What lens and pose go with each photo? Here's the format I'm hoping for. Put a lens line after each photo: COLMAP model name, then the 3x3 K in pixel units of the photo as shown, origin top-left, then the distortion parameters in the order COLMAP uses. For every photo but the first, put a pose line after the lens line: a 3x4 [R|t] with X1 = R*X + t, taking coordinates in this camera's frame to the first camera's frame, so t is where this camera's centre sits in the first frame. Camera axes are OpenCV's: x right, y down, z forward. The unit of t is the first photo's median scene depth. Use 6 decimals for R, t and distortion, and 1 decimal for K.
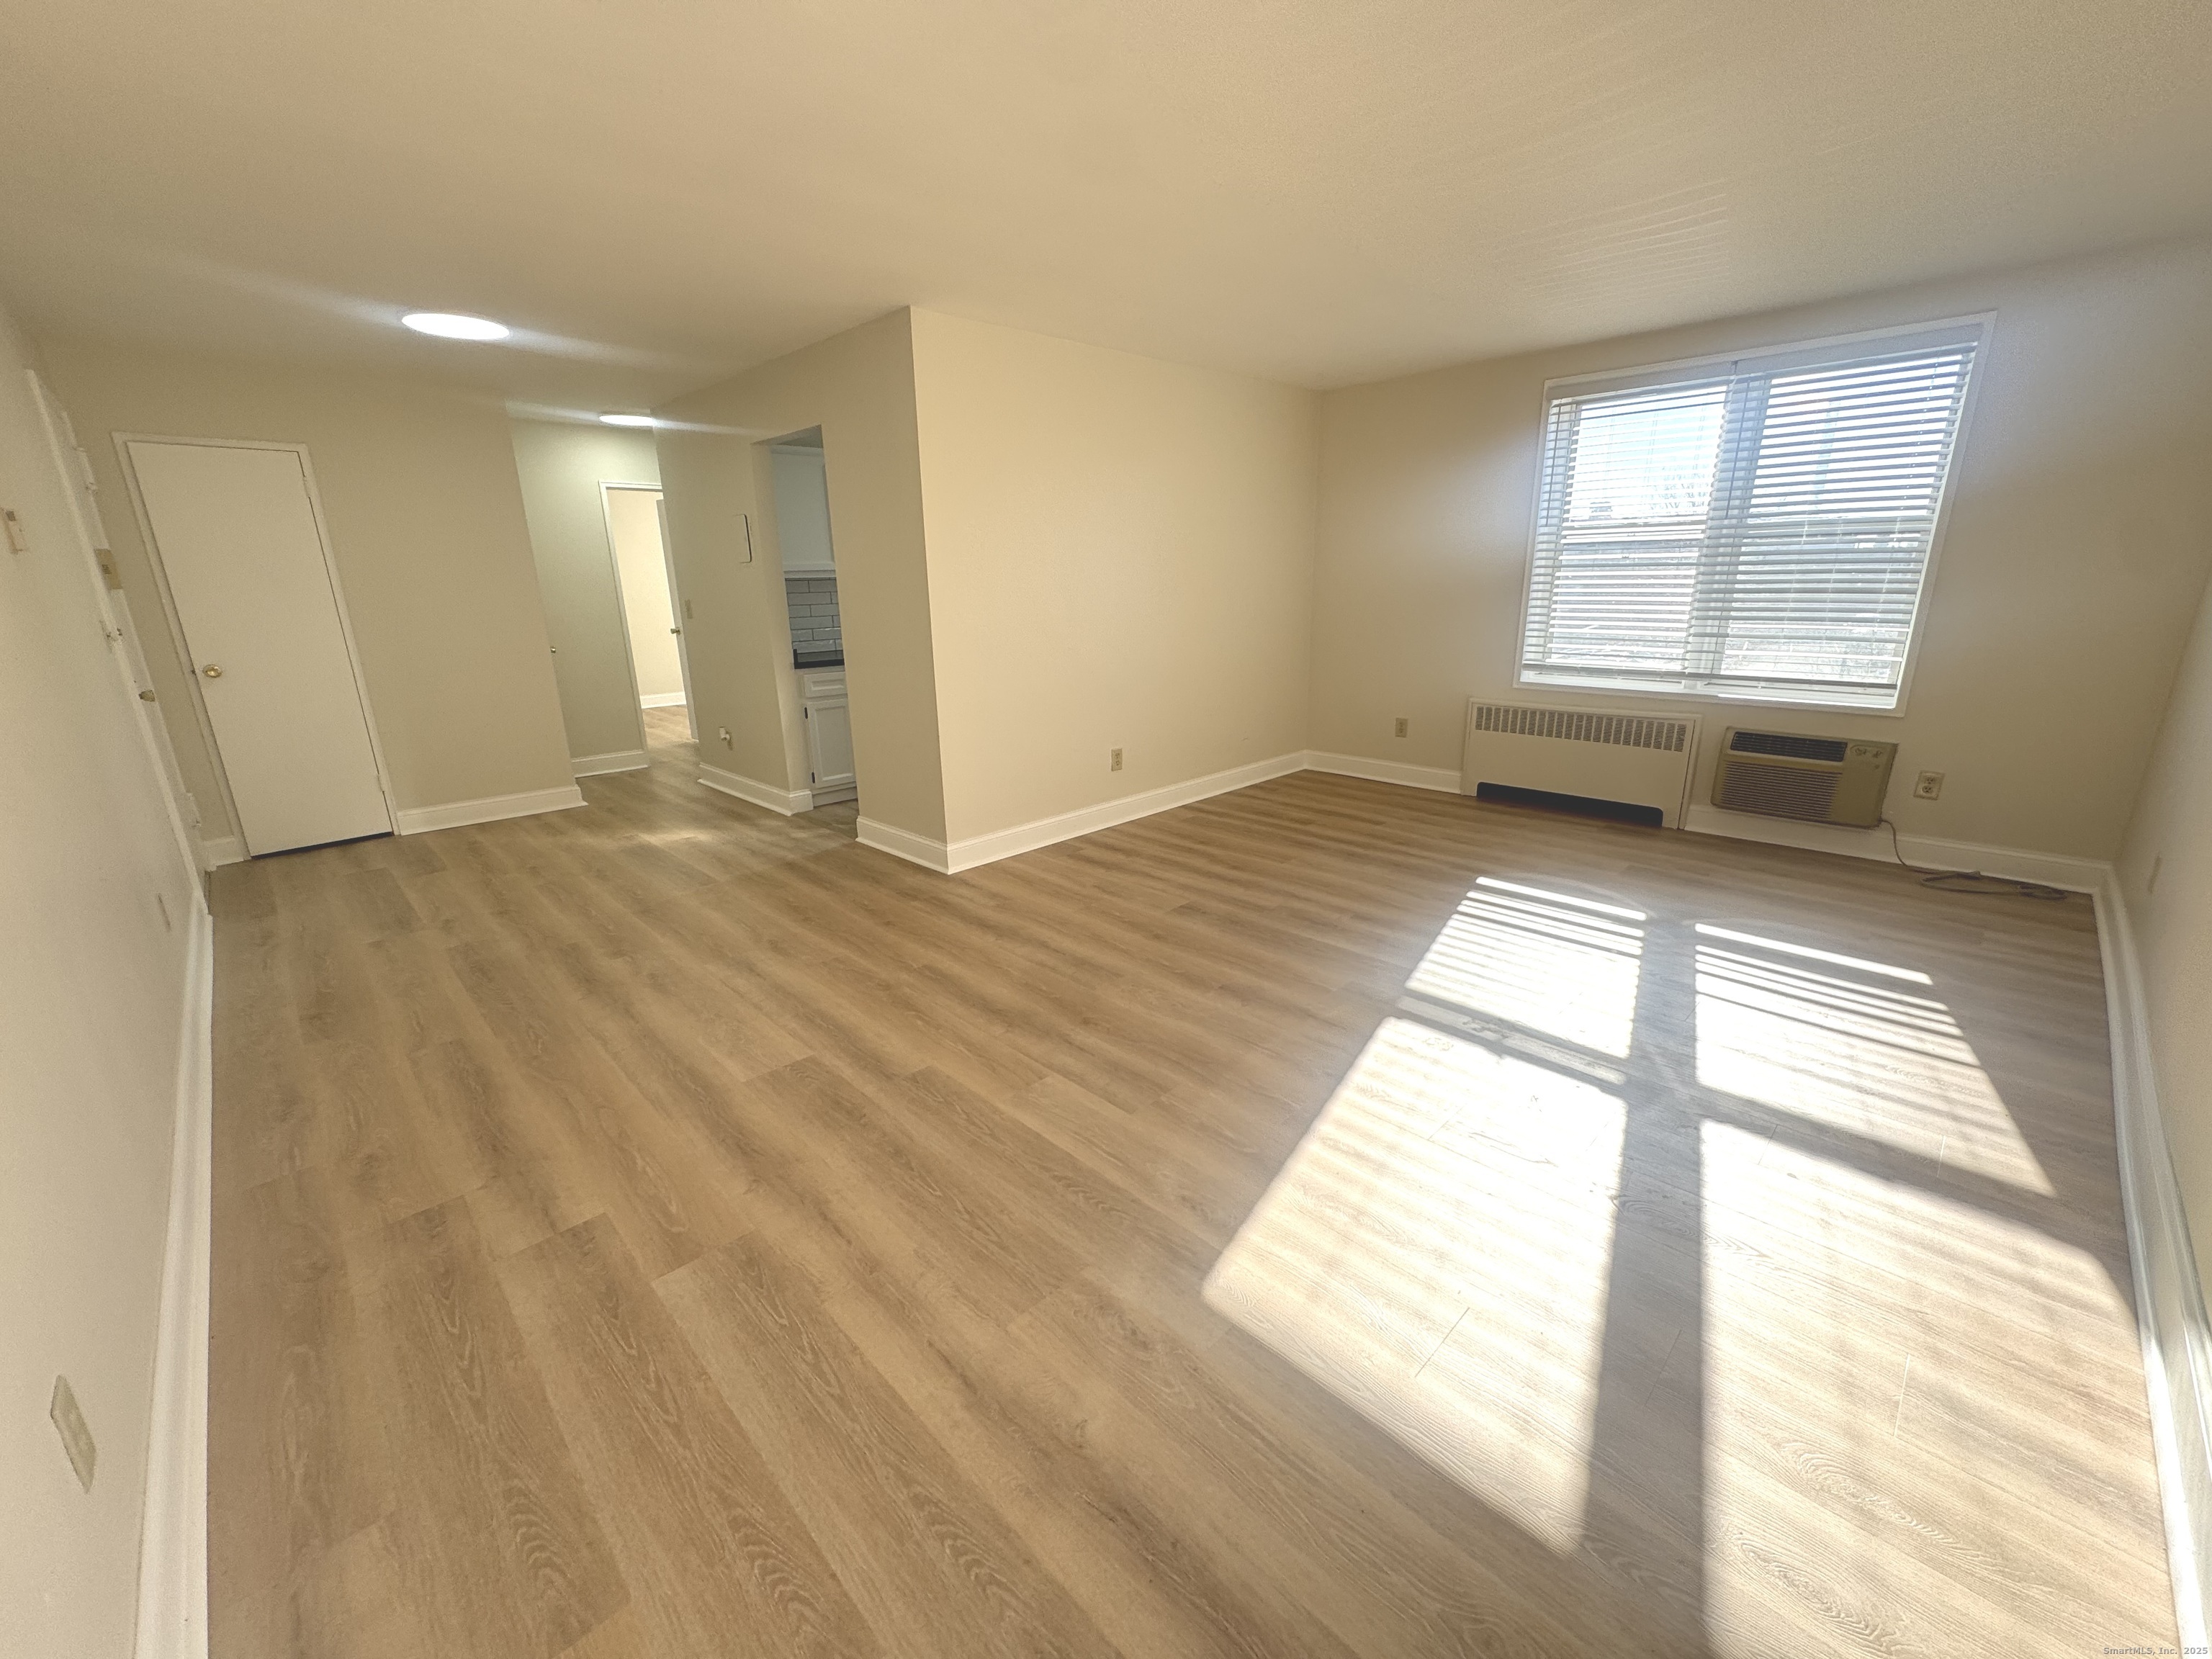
lens RADIAL K [[883.2, 0, 1107.5], [0, 883.2, 825.4], [0, 0, 1]] dist [-0.006465, 0.000846]
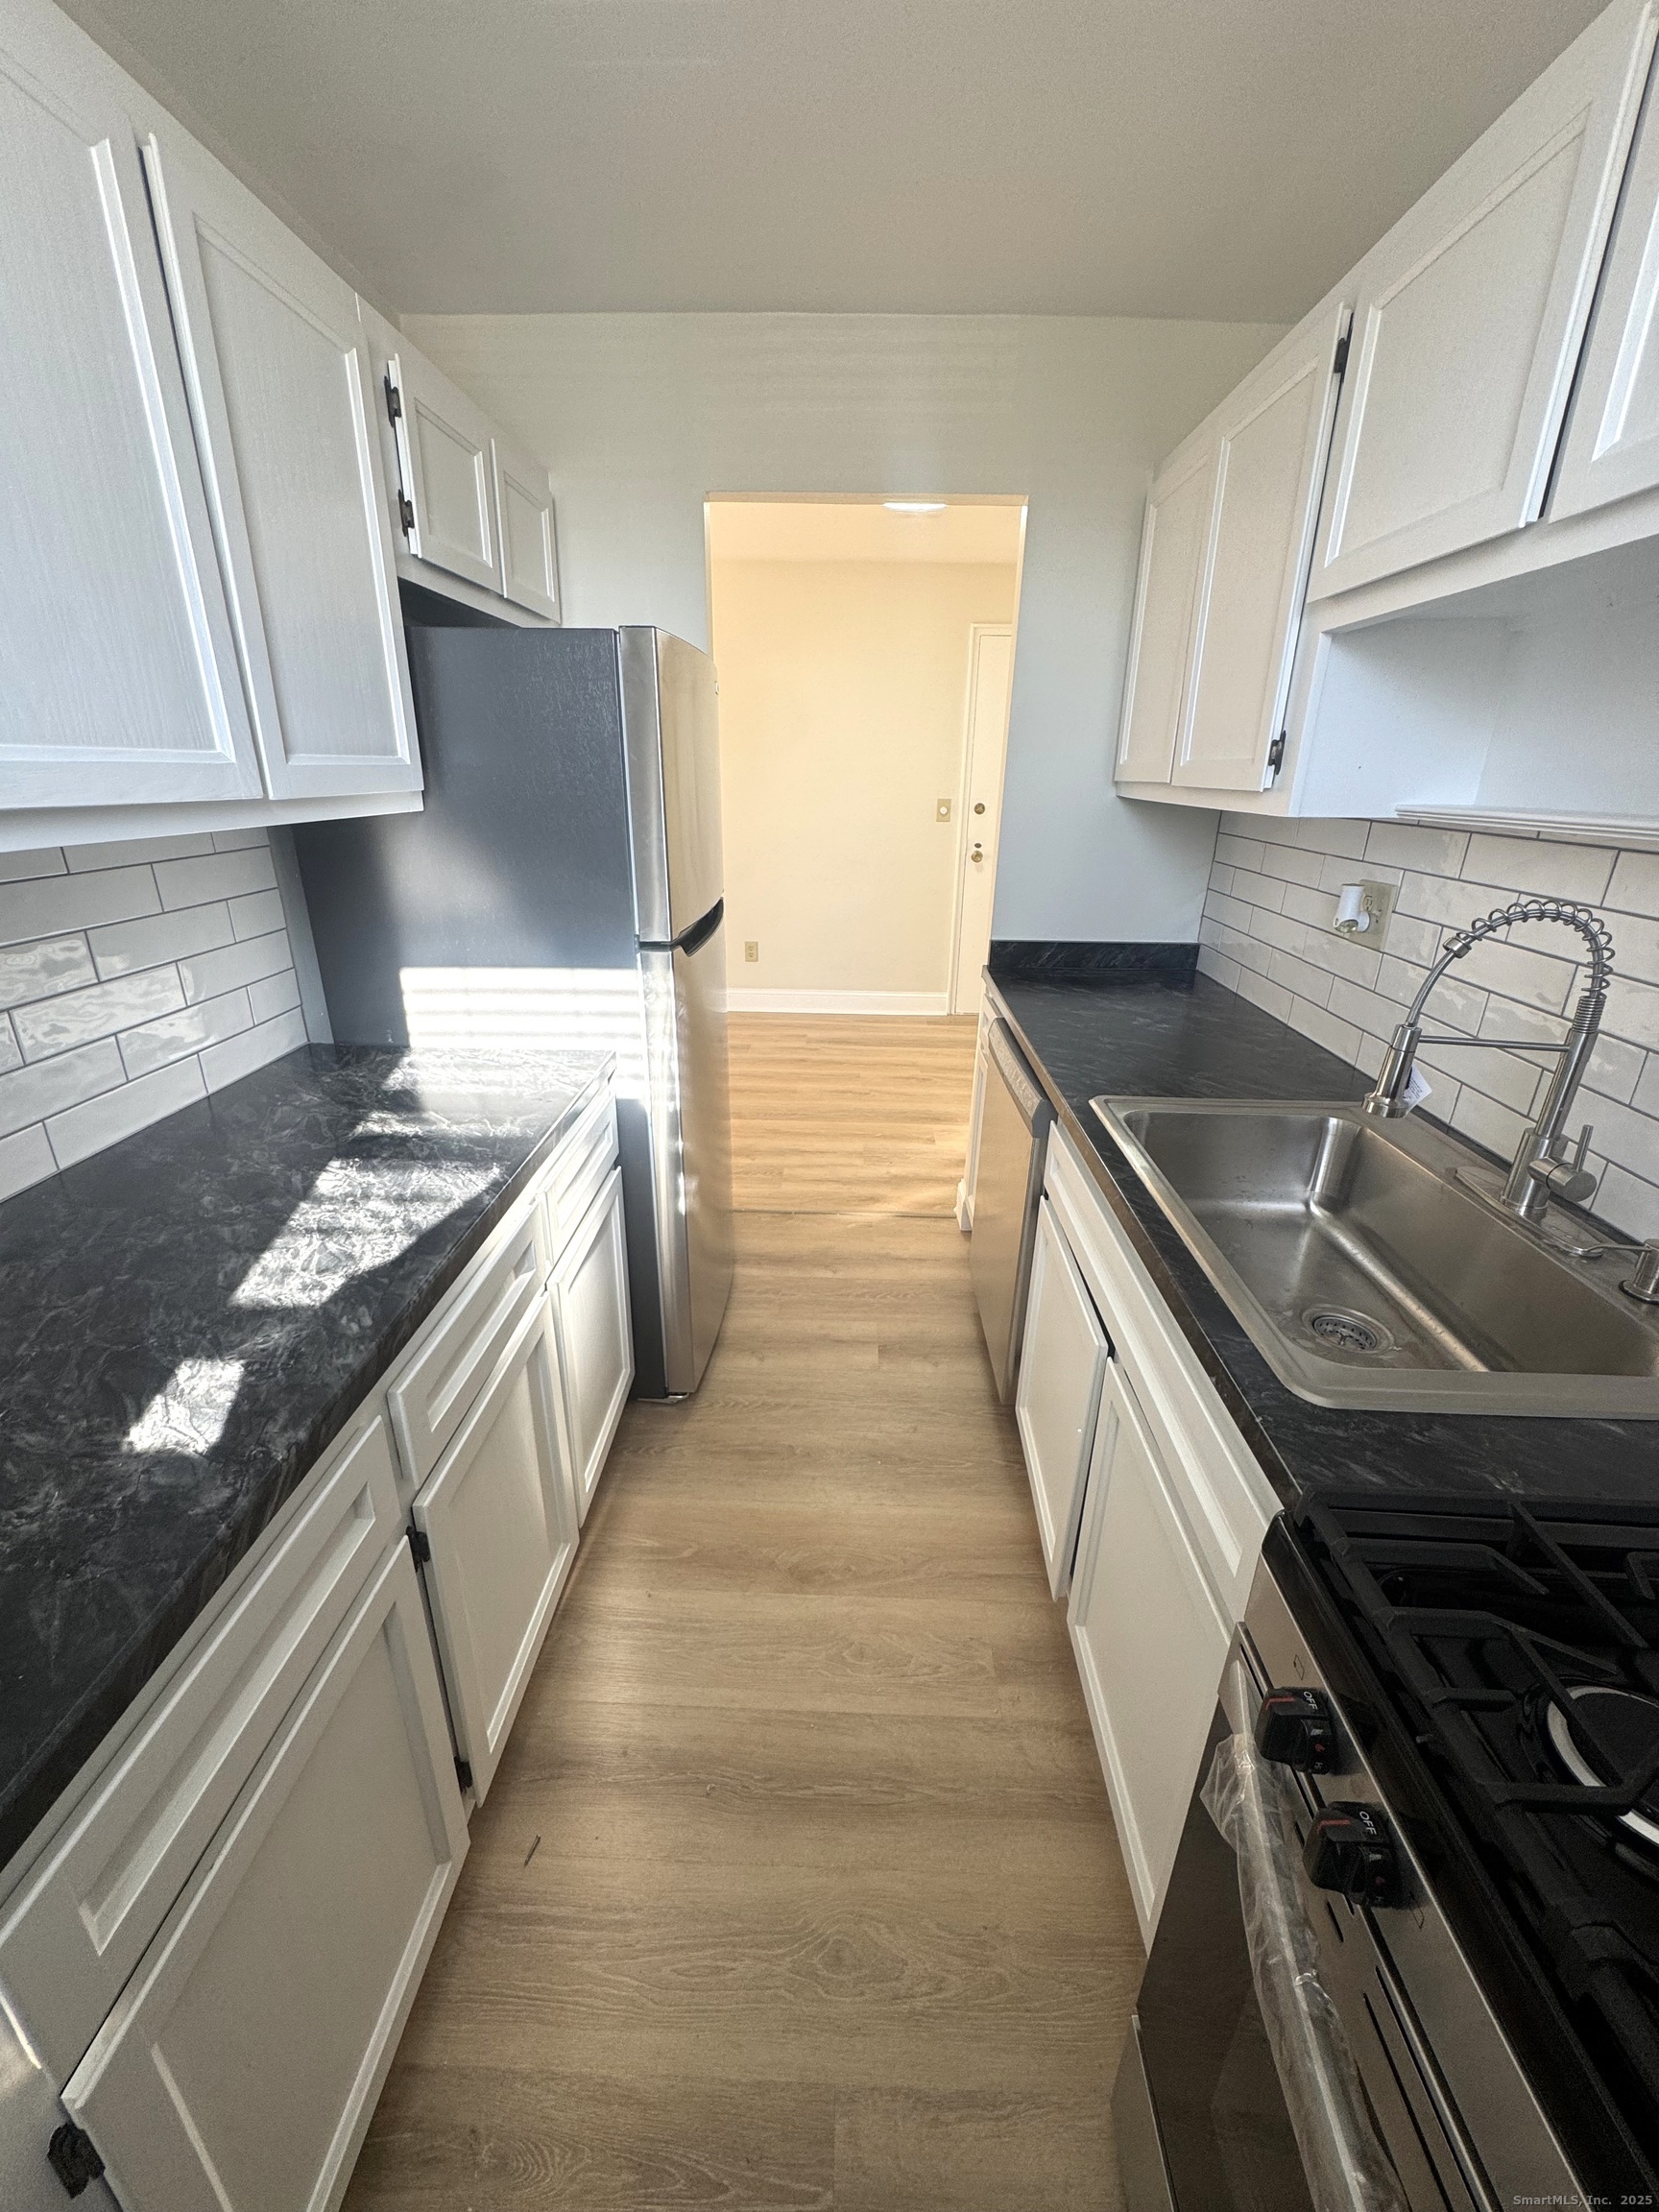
lens RADIAL K [[883.2, 0, 823.3], [0, 883.2, 1102.5], [0, 0, 1]] dist [-0.006465, 0.000846]
pose [[-0.728765, 0.248278, -0.638169, 0.087120], [-0.190304, 0.821809, 0.537043, -0.616342], [0.657789, 0.512824, -0.551657, 2.094932]]
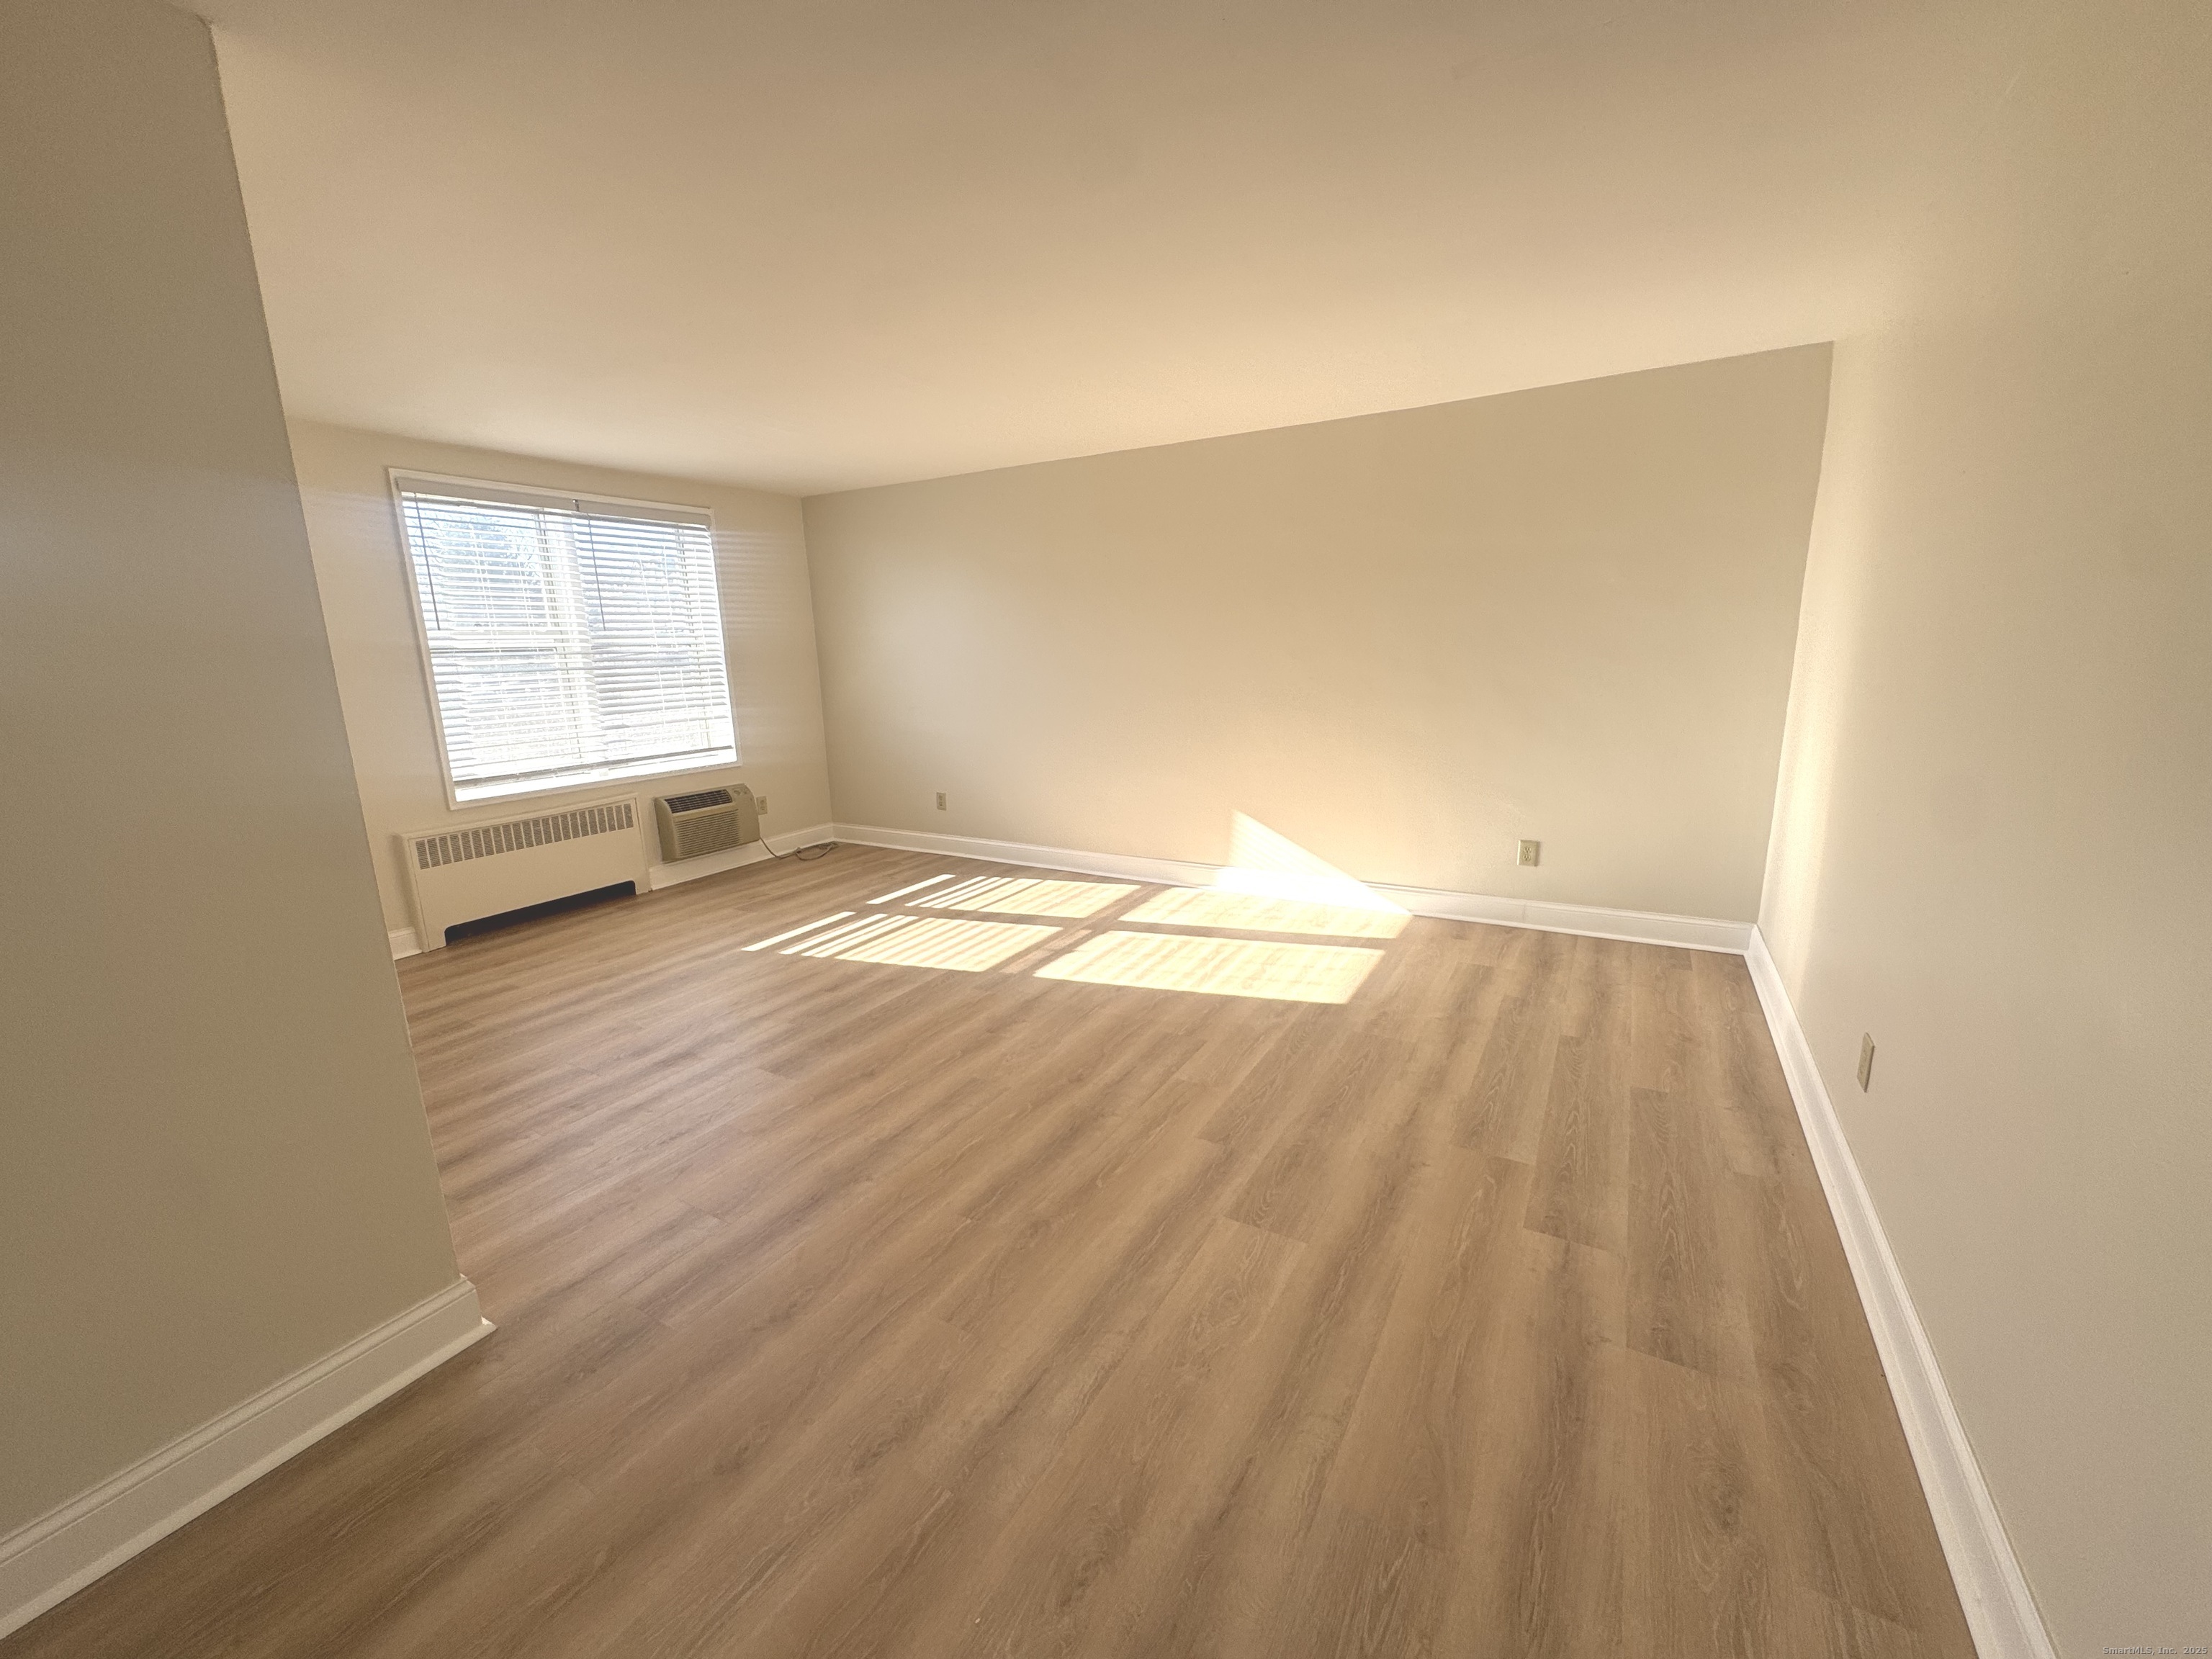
lens RADIAL K [[883.2, 0, 1101.5], [0, 883.2, 827.4], [0, 0, 1]] dist [-0.006465, 0.000846]
pose [[-0.257697, -0.172572, 0.950690, -0.873728], [0.295989, 0.922519, 0.247689, -0.273644], [-0.919773, 0.345222, -0.186651, 0.957030]]
